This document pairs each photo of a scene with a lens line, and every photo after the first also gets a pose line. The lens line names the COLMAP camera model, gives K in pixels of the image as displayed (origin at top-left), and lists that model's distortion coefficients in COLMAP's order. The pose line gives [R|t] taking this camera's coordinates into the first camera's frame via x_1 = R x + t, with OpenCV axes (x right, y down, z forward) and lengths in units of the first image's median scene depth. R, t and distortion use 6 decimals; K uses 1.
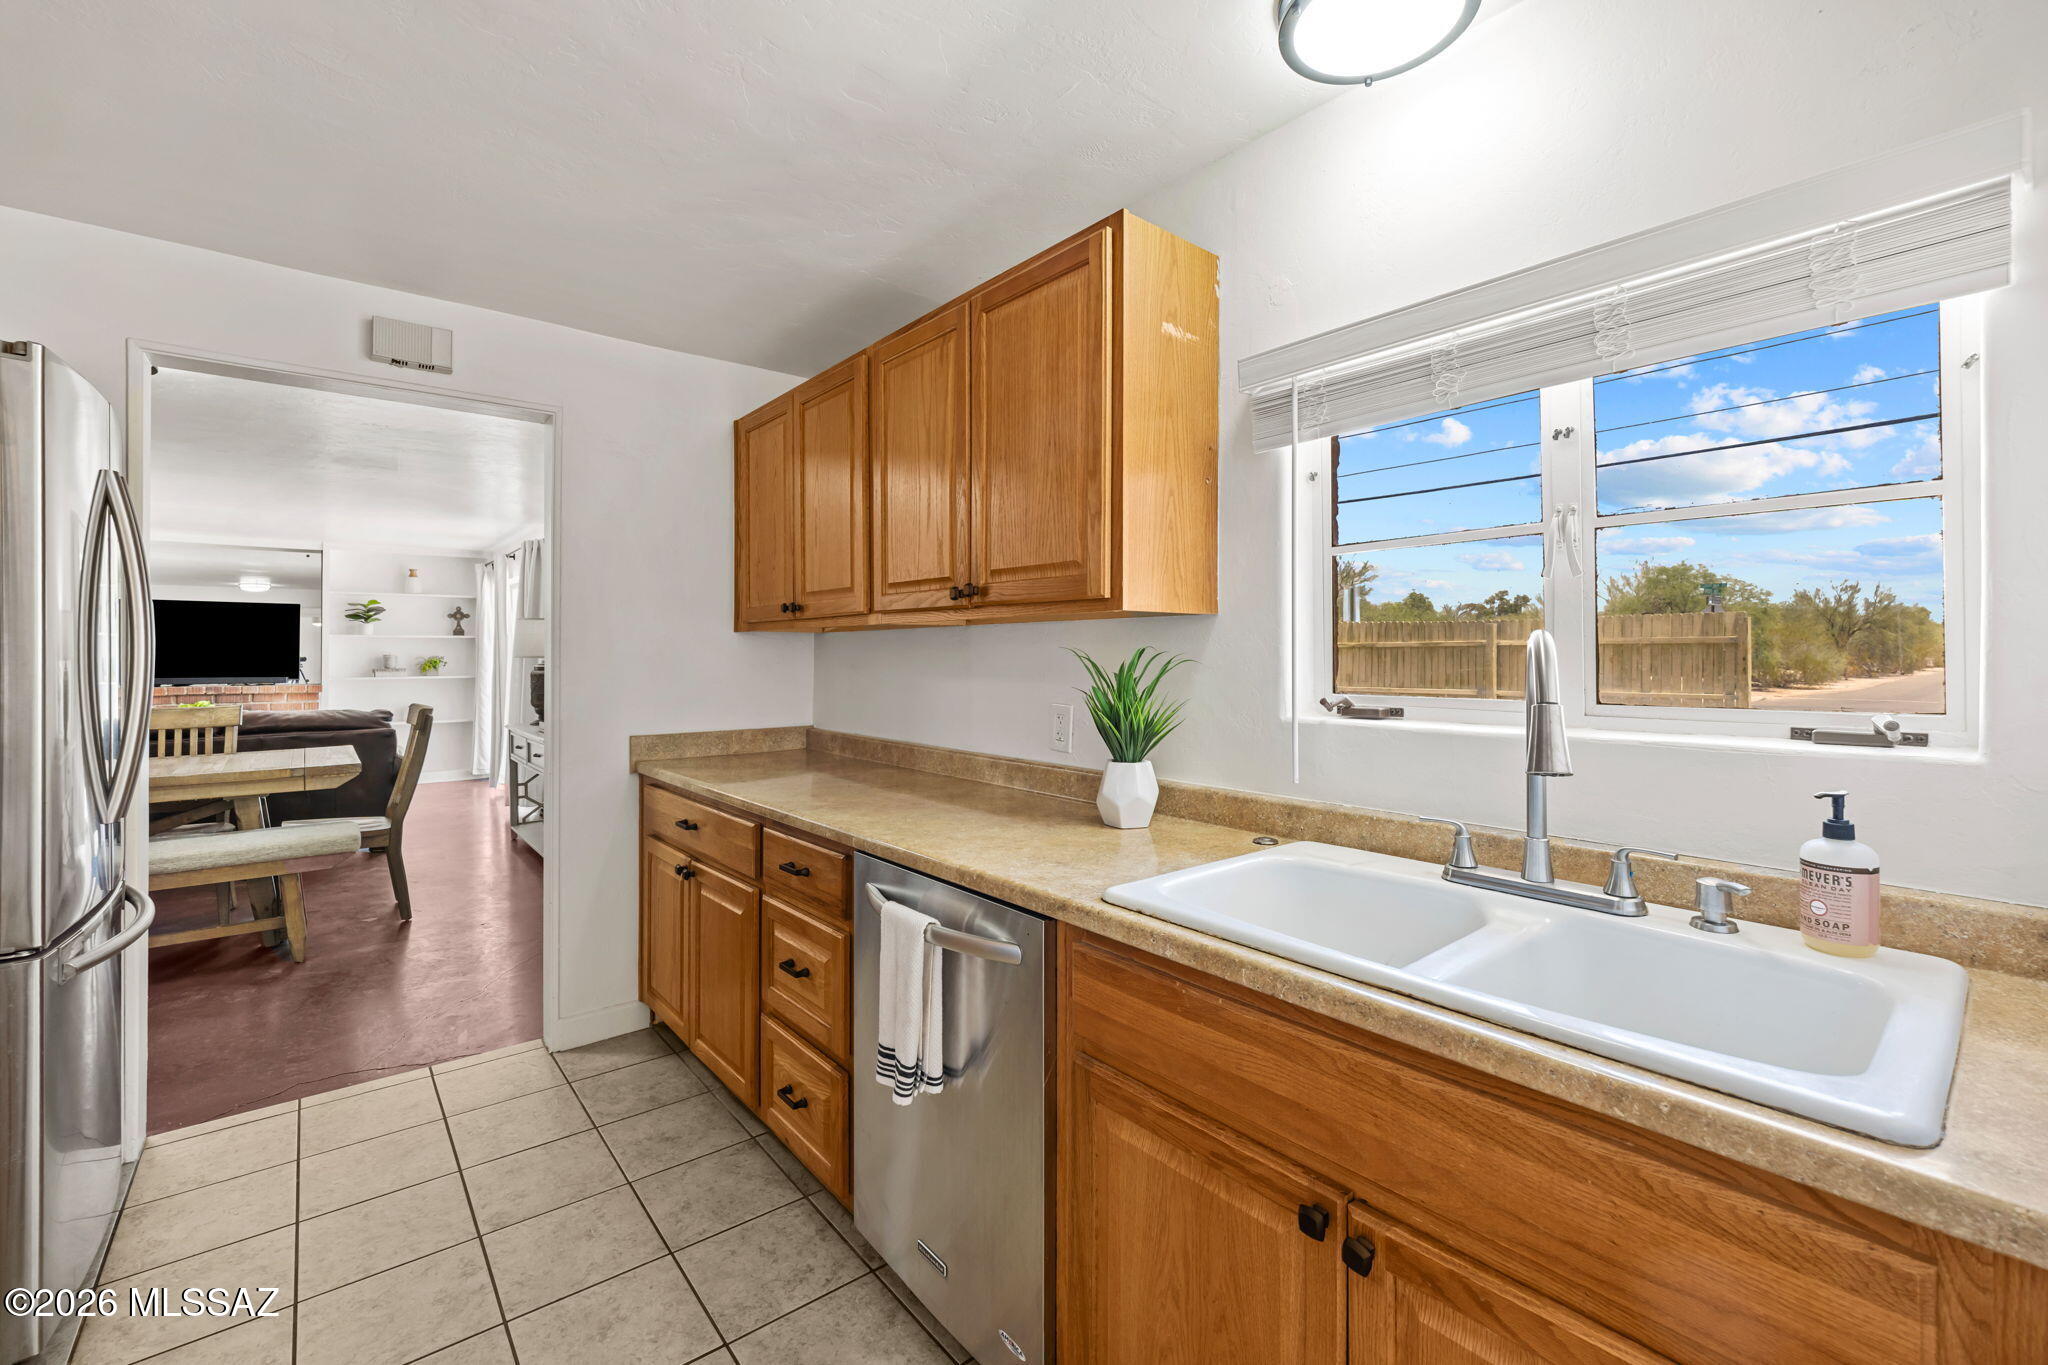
lens RADIAL K [[857.4, 0, 1013.2], [0, 857.4, 650.0], [0, 0, 1]] dist [0.001914, -0.000062]
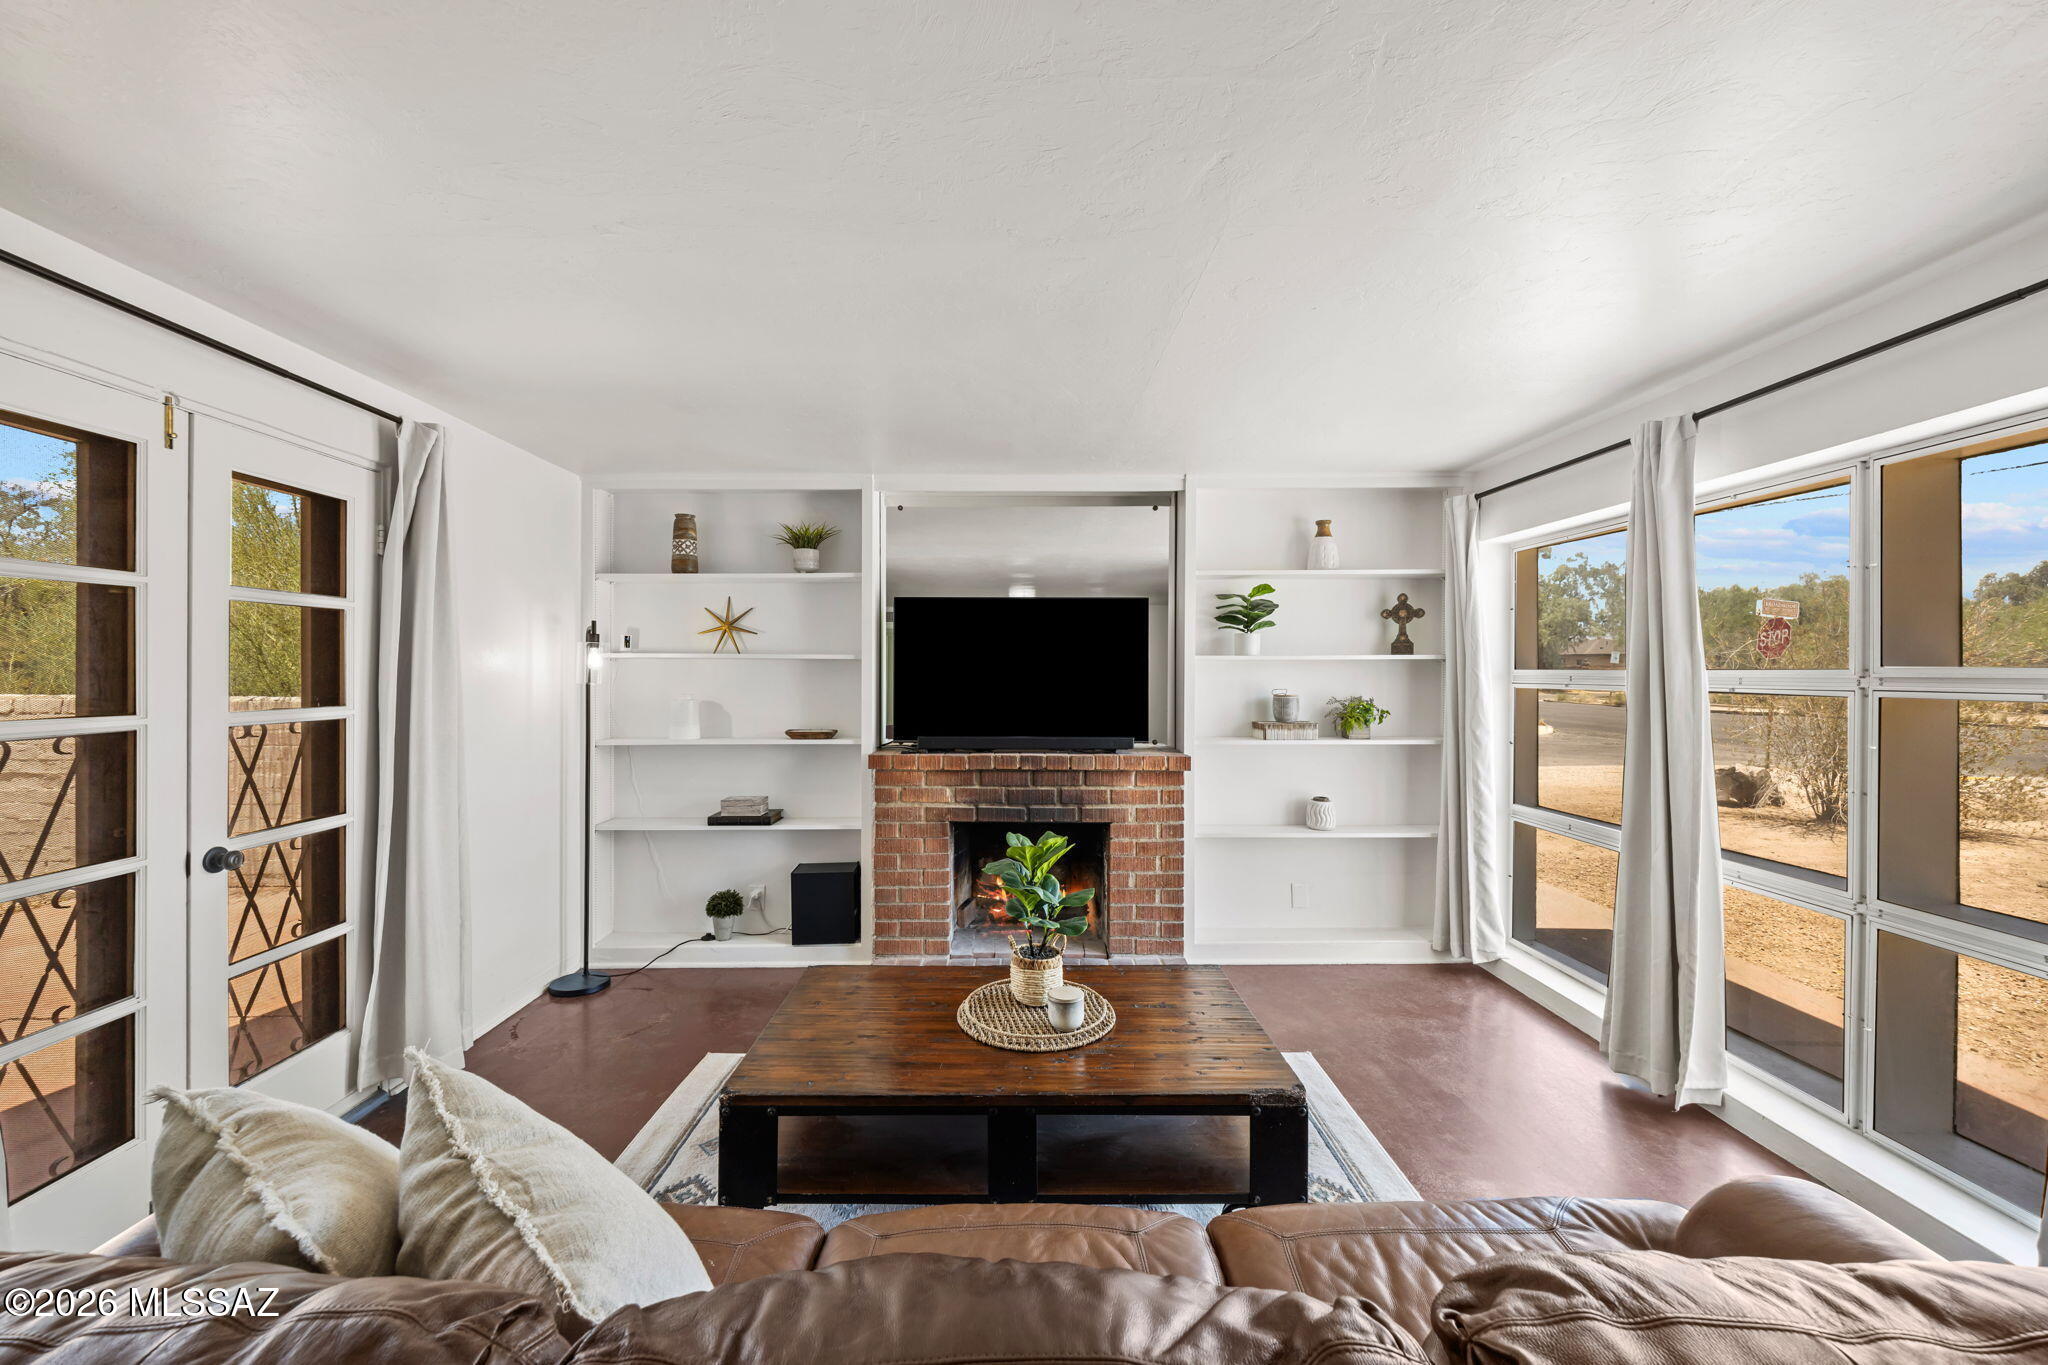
lens RADIAL K [[857.4, 0, 1029.8], [0, 857.4, 678.9], [0, 0, 1]] dist [0.001914, -0.000062]
pose [[0.772237, 0.002695, -0.635328, -1.002587], [0.001636, 0.999979, 0.006231, -0.013540], [0.635332, -0.005851, 0.772217, 0.995681]]
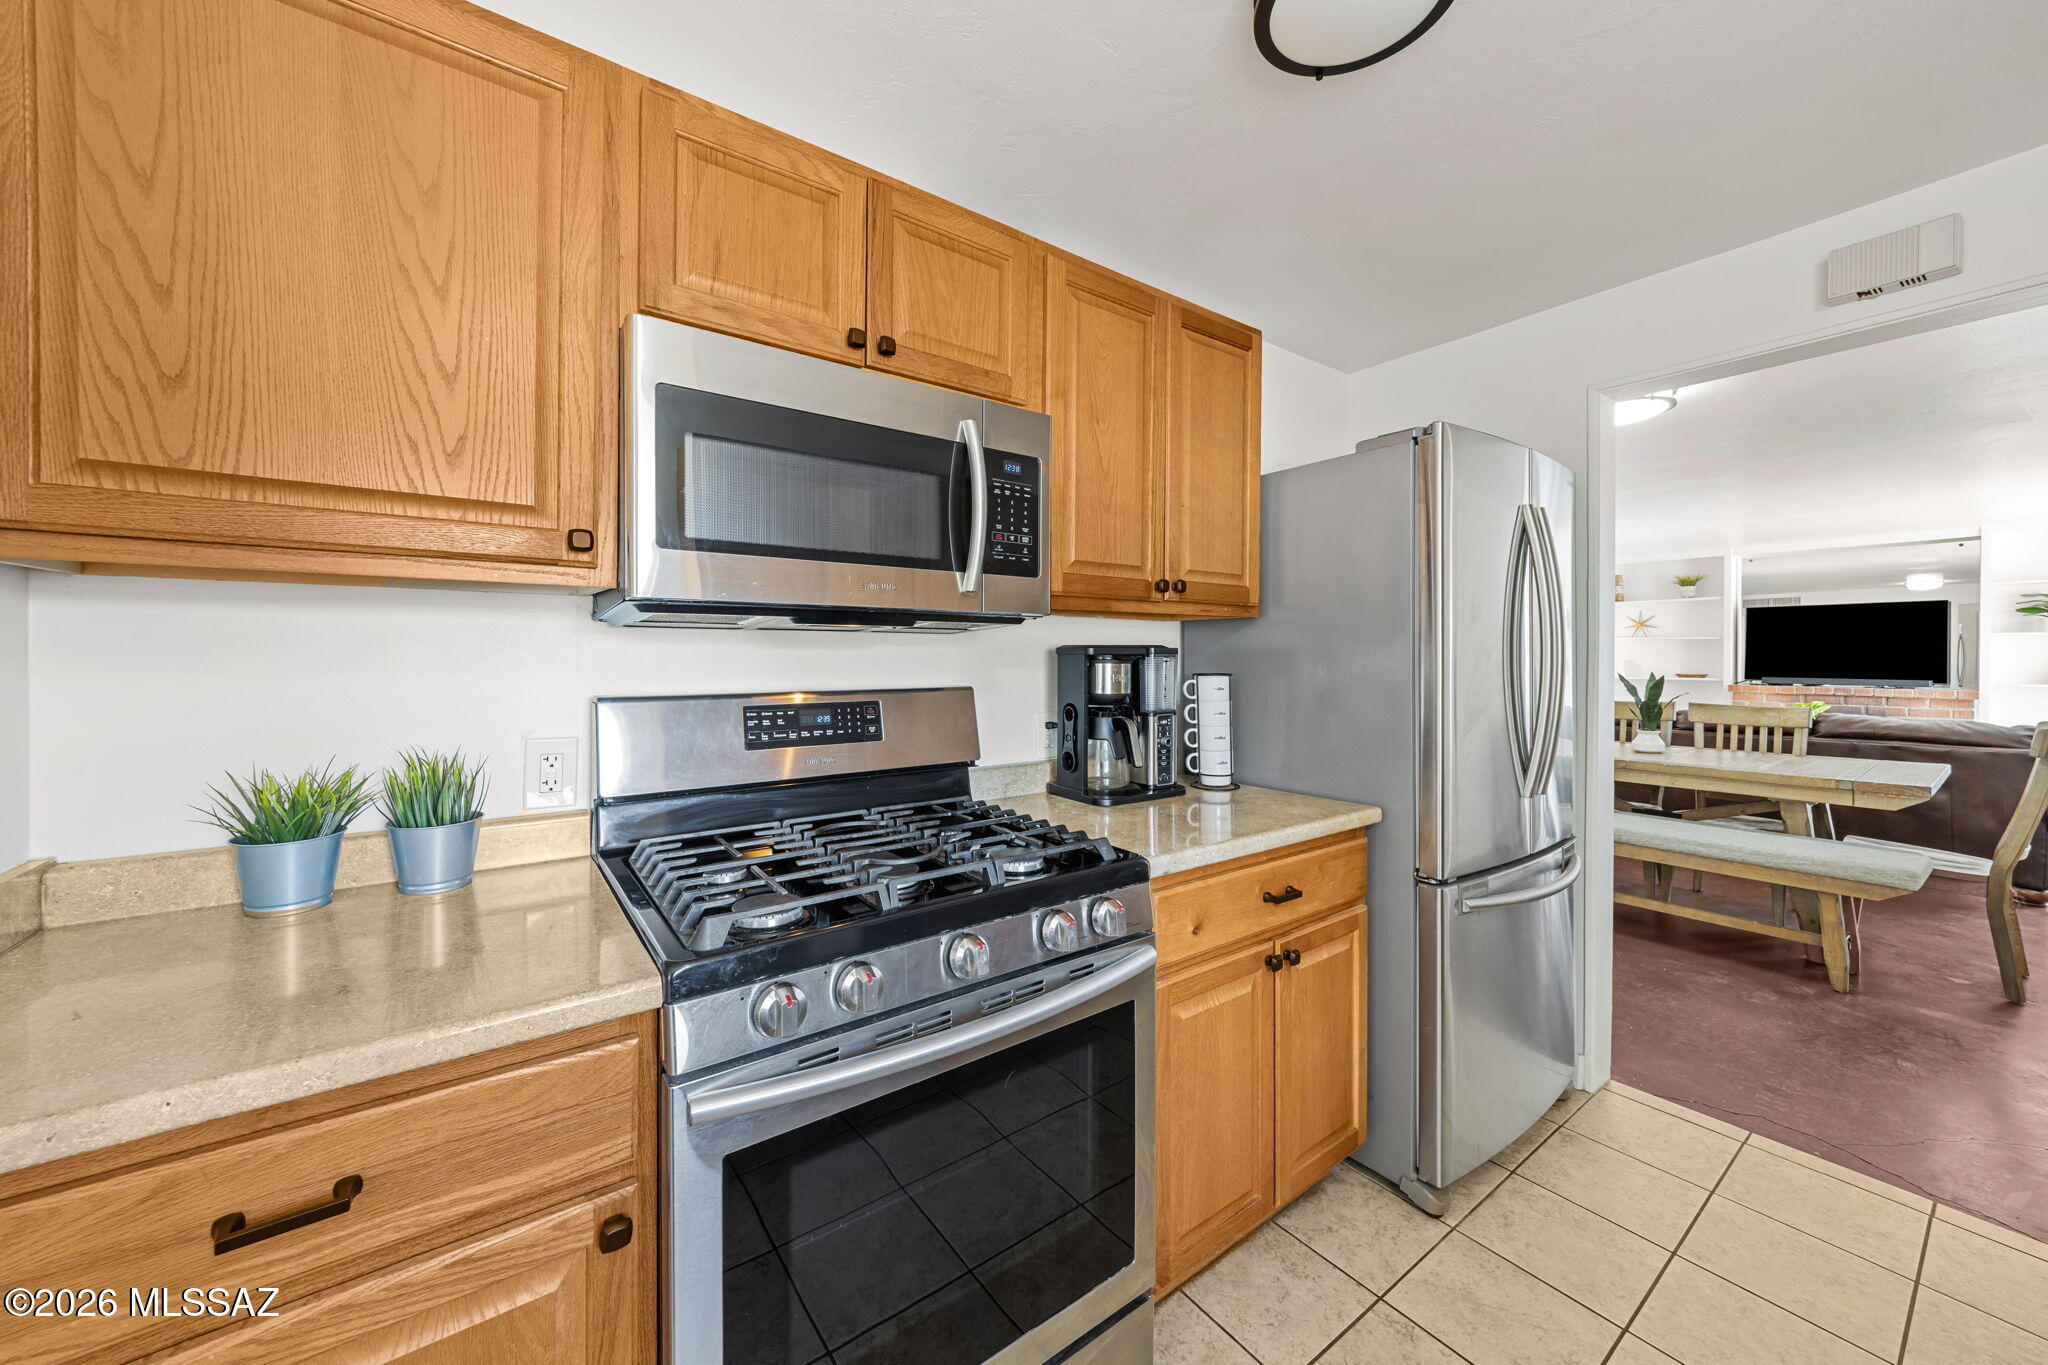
lens RADIAL K [[758.8, 0, 1030.2], [0, 758.8, 655.9], [0, 0, 1]] dist [0.008427, 0.000326]
pose [[-0.045382, 0.002444, -0.998967, 0.021232], [0.003851, 0.999990, 0.002272, -0.000643], [0.998962, -0.003744, -0.045391, 0.144397]]
